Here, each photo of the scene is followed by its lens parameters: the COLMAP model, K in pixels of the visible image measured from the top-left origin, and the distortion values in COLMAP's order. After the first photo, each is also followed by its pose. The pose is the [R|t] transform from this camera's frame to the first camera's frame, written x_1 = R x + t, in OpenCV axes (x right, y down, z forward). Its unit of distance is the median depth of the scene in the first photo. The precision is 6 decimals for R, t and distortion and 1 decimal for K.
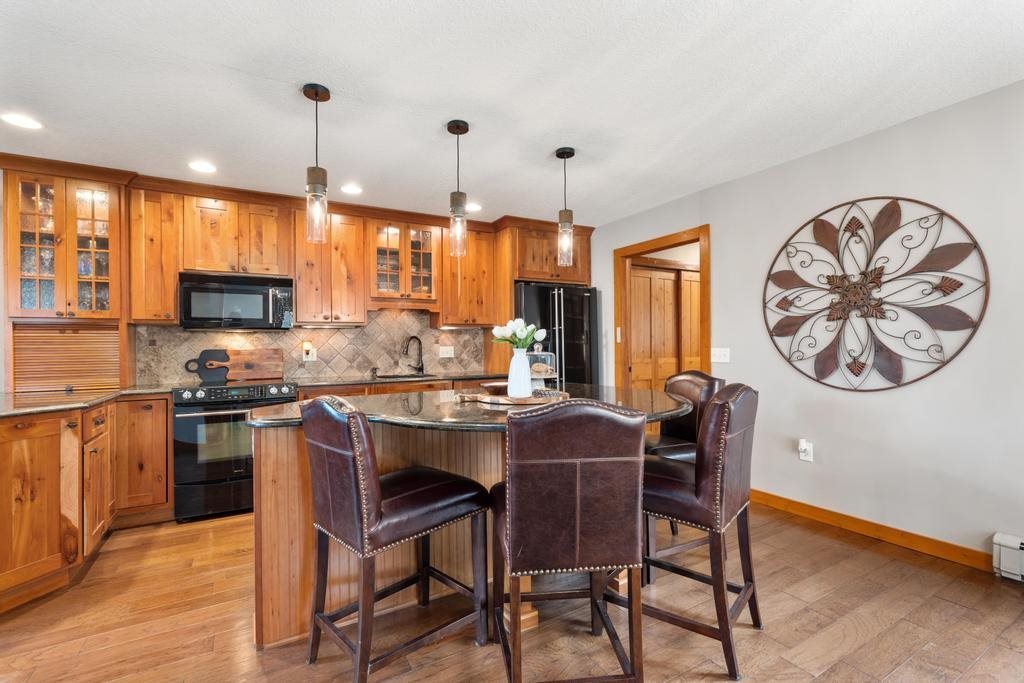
lens RADIAL K [[461.1, 0, 511.4], [0, 461.1, 344.8], [0, 0, 1]] dist [-0.002963, -0.000727]
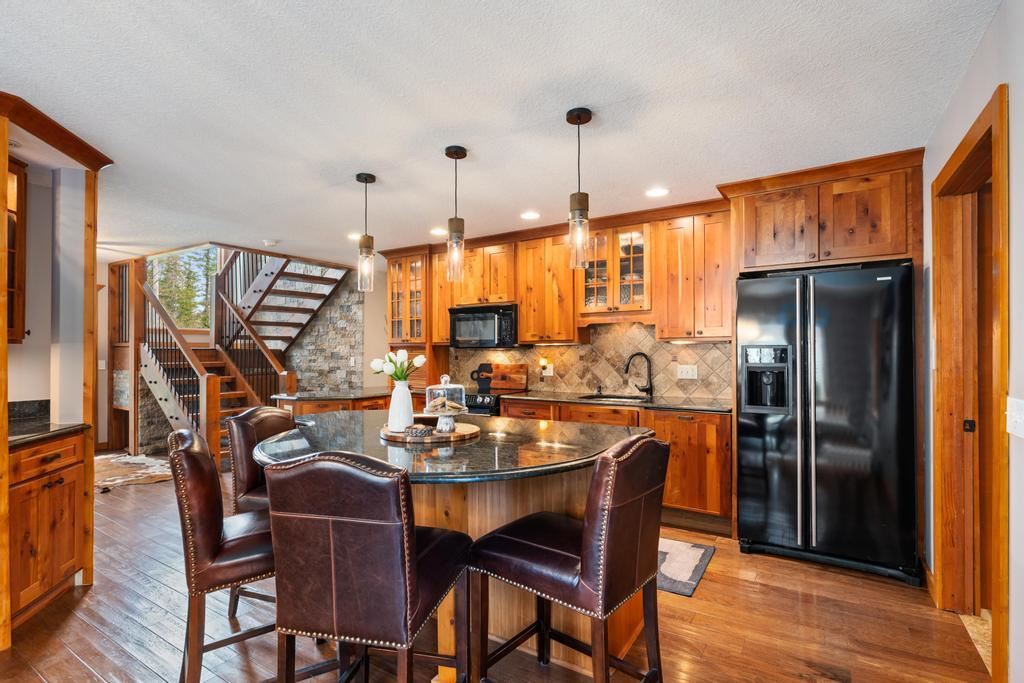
lens RADIAL K [[485.4, 0, 507.6], [0, 485.4, 346.8], [0, 0, 1]] dist [-0.003857, 0.001166]
pose [[0.470877, -0.001018, -0.882198, 0.731854], [0.001060, 0.999999, -0.000588, -0.044748], [0.882198, -0.000658, 0.470878, 0.525186]]
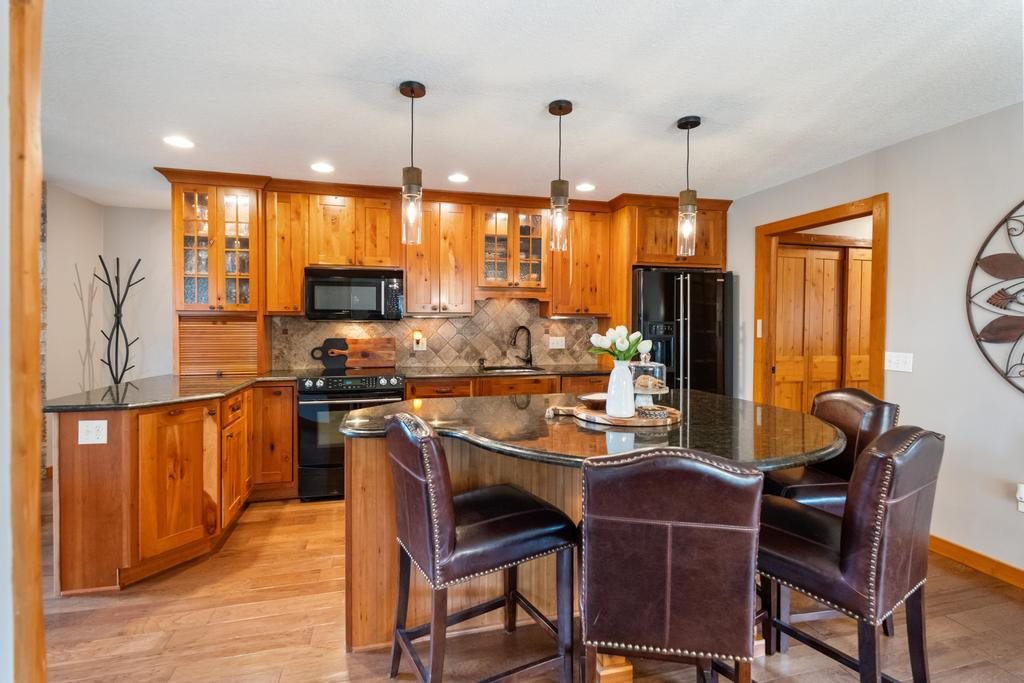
lens RADIAL K [[485.4, 0, 508.0], [0, 485.4, 330.6], [0, 0, 1]] dist [-0.003857, 0.001166]
pose [[0.963827, 0.019084, -0.265846, 0.039825], [-0.013610, 0.999656, 0.022418, -0.047730], [0.266182, -0.017989, 0.963755, 0.041701]]
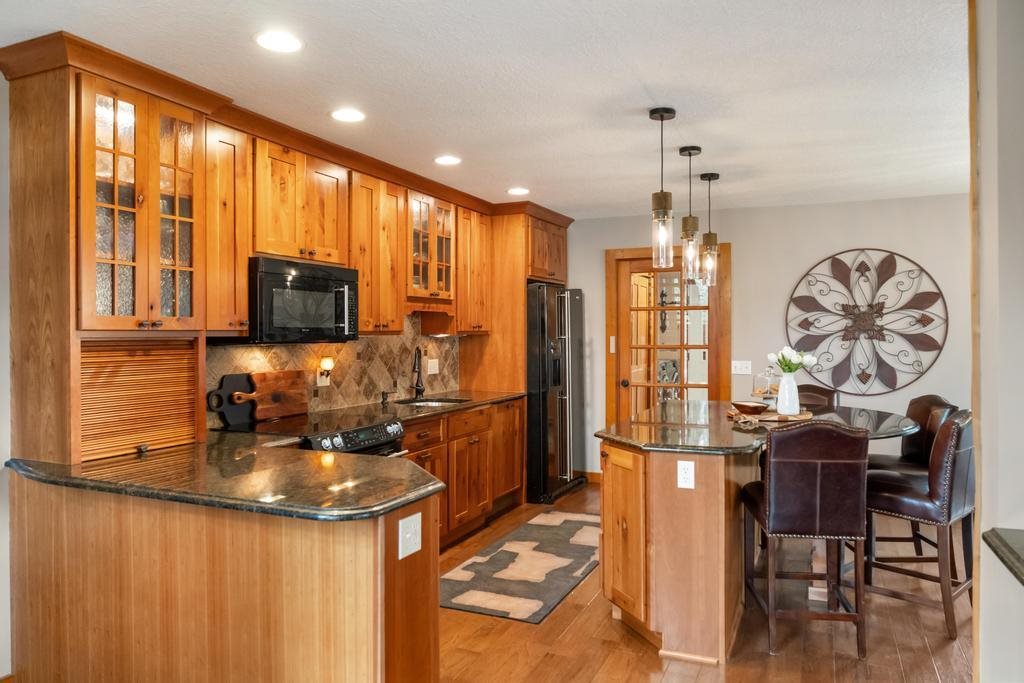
lens RADIAL K [[717.5, 0, 514.4], [0, 717.5, 336.6], [0, 0, 1]] dist [-0.010218, -0.002983]
pose [[0.800772, 0.005581, 0.598944, -1.176294], [-0.007599, 0.999971, 0.000841, -0.056688], [-0.598922, -0.005224, 0.800791, -0.023822]]
